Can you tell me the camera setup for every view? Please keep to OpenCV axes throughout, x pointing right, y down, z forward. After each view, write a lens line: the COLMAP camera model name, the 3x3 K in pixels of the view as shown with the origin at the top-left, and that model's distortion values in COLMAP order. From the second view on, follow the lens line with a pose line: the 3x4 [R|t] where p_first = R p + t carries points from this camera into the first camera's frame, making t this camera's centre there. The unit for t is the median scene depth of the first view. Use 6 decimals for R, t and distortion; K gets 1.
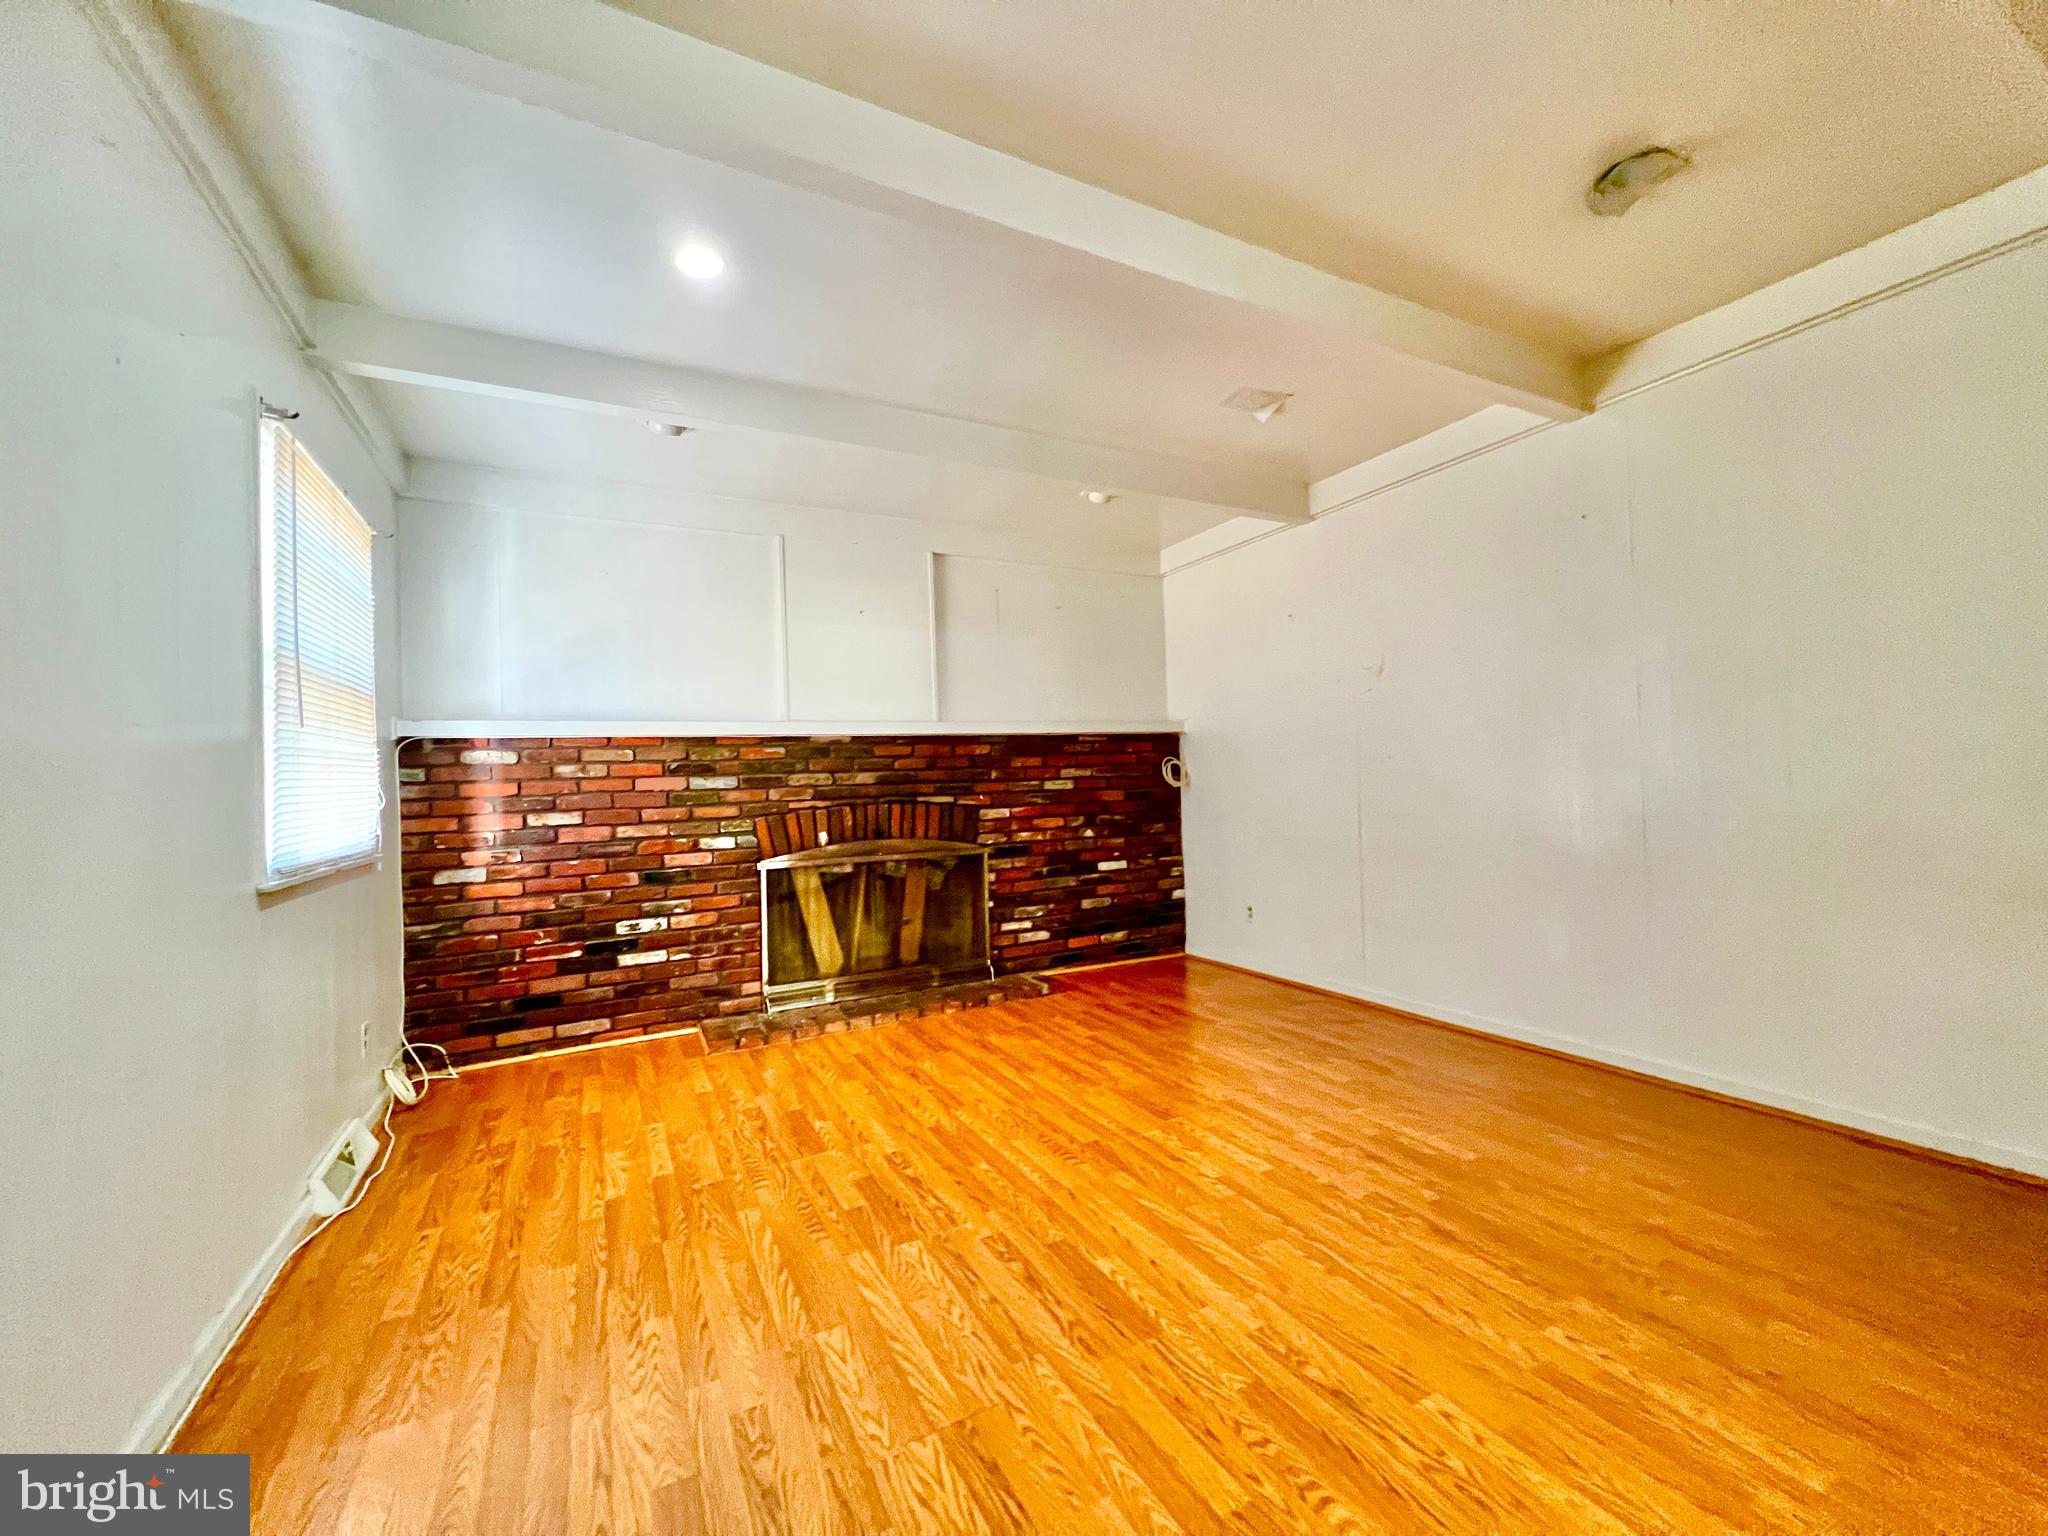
lens RADIAL K [[817.7, 0, 1019.0], [0, 817.7, 769.5], [0, 0, 1]] dist [0.003319, -0.000583]
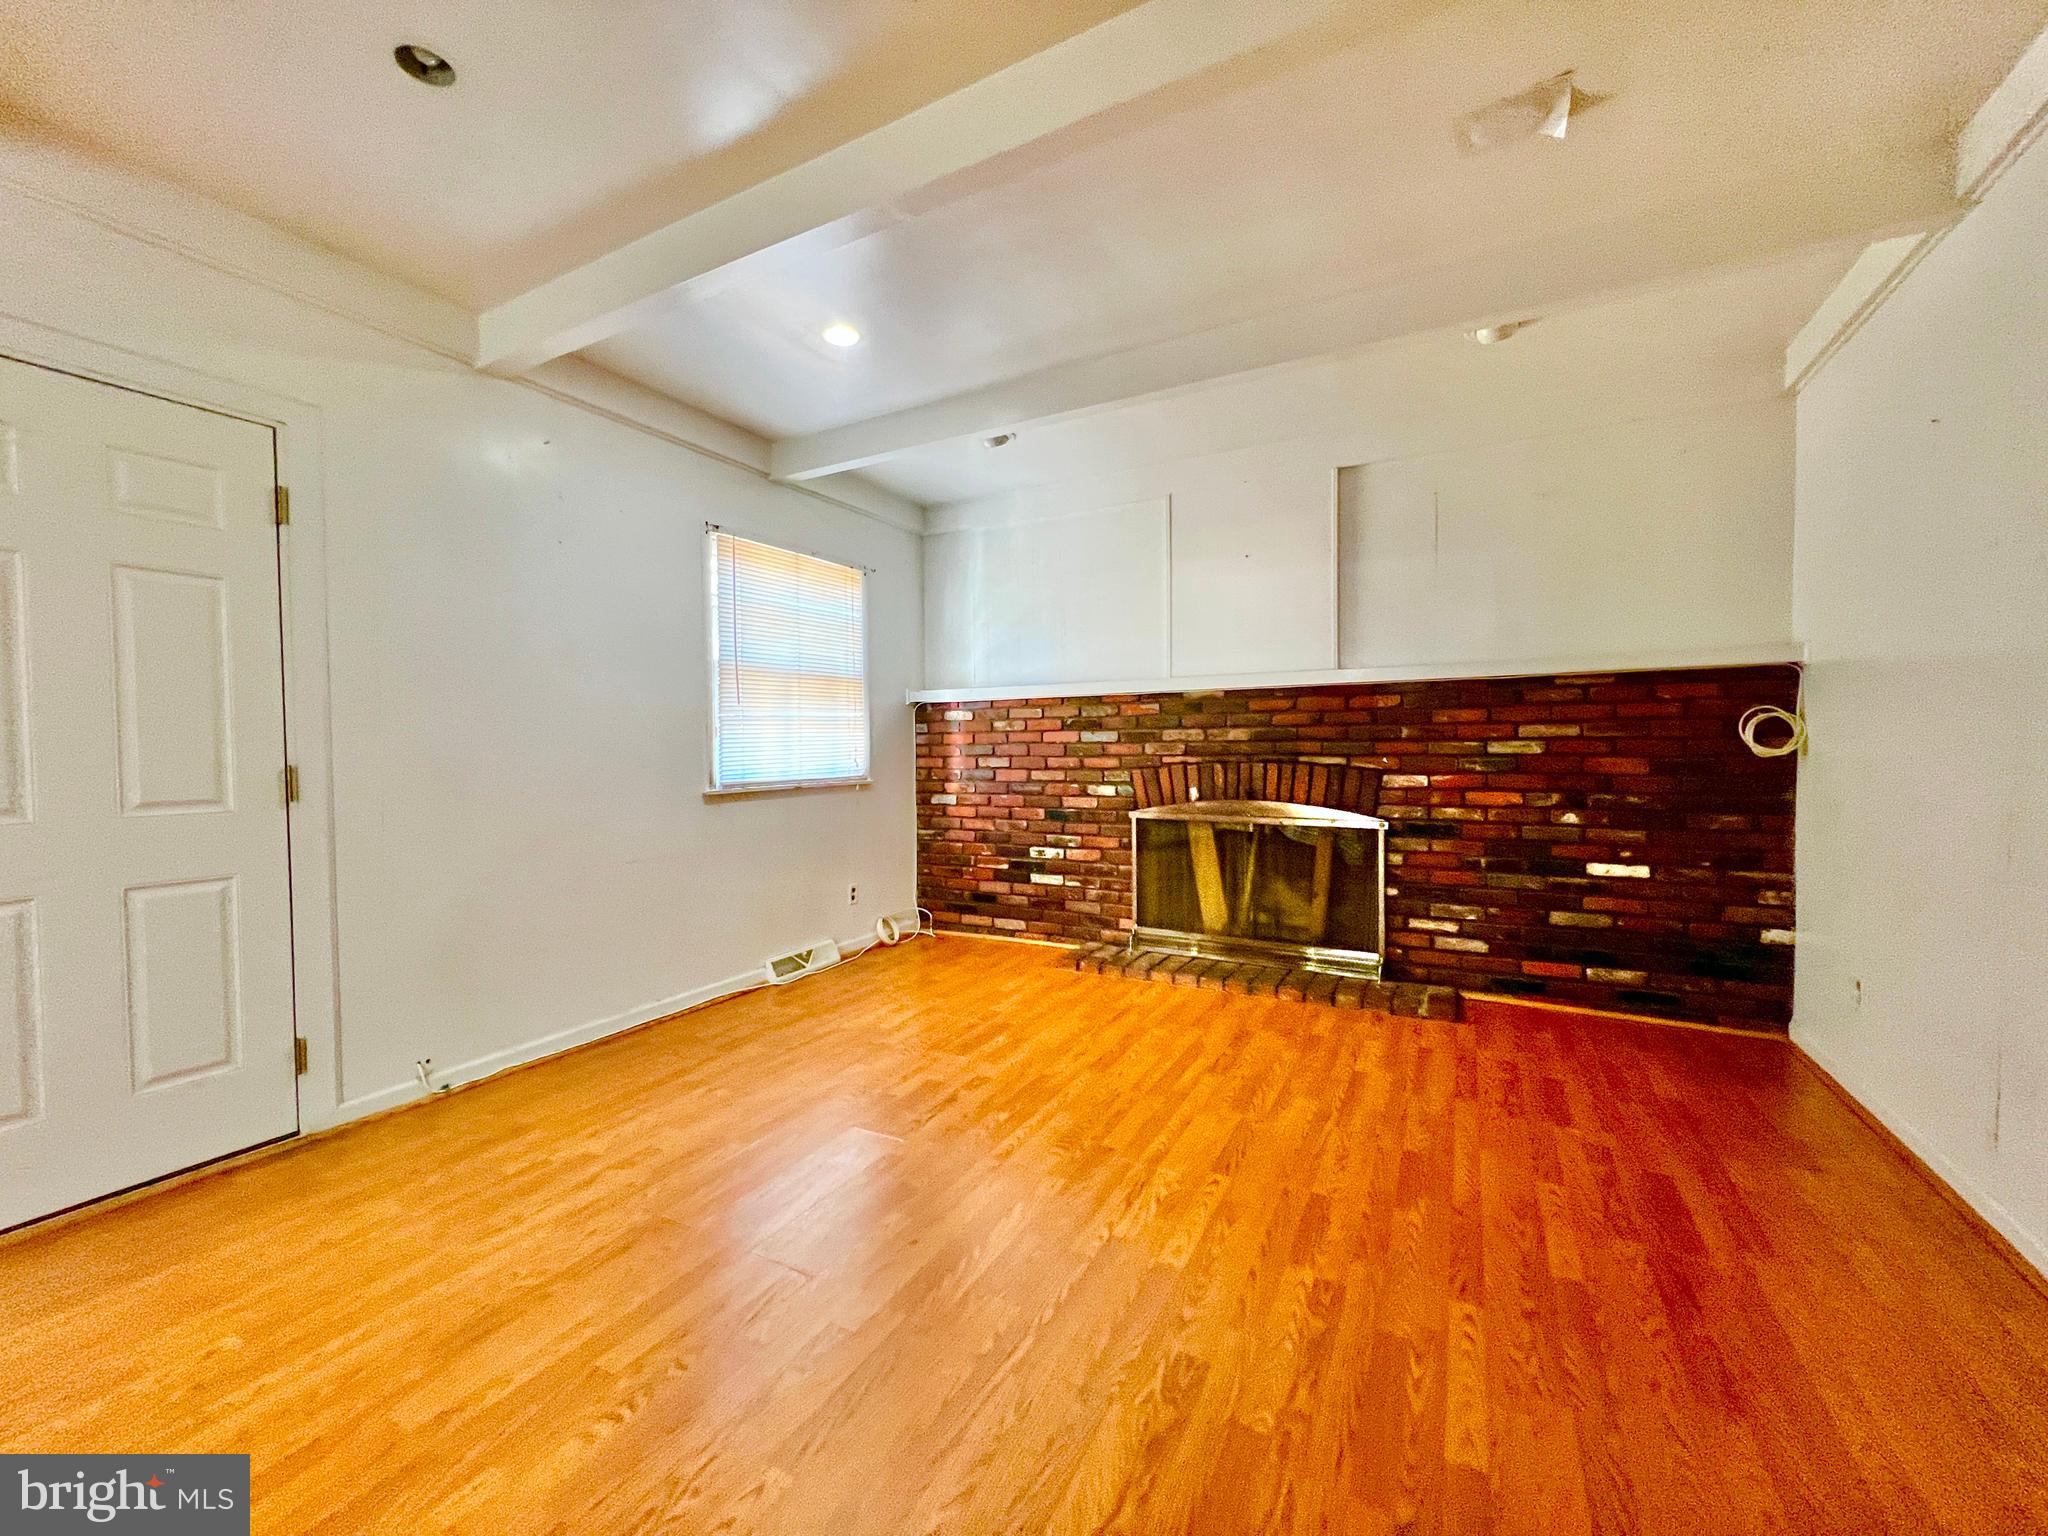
lens RADIAL K [[817.7, 0, 1019.8], [0, 817.7, 769.8], [0, 0, 1]] dist [0.003319, -0.000583]
pose [[0.552745, 0.054714, -0.831552, 0.509648], [0.004189, 0.997647, 0.068427, -0.015827], [0.833340, -0.041306, 0.551216, 0.291766]]
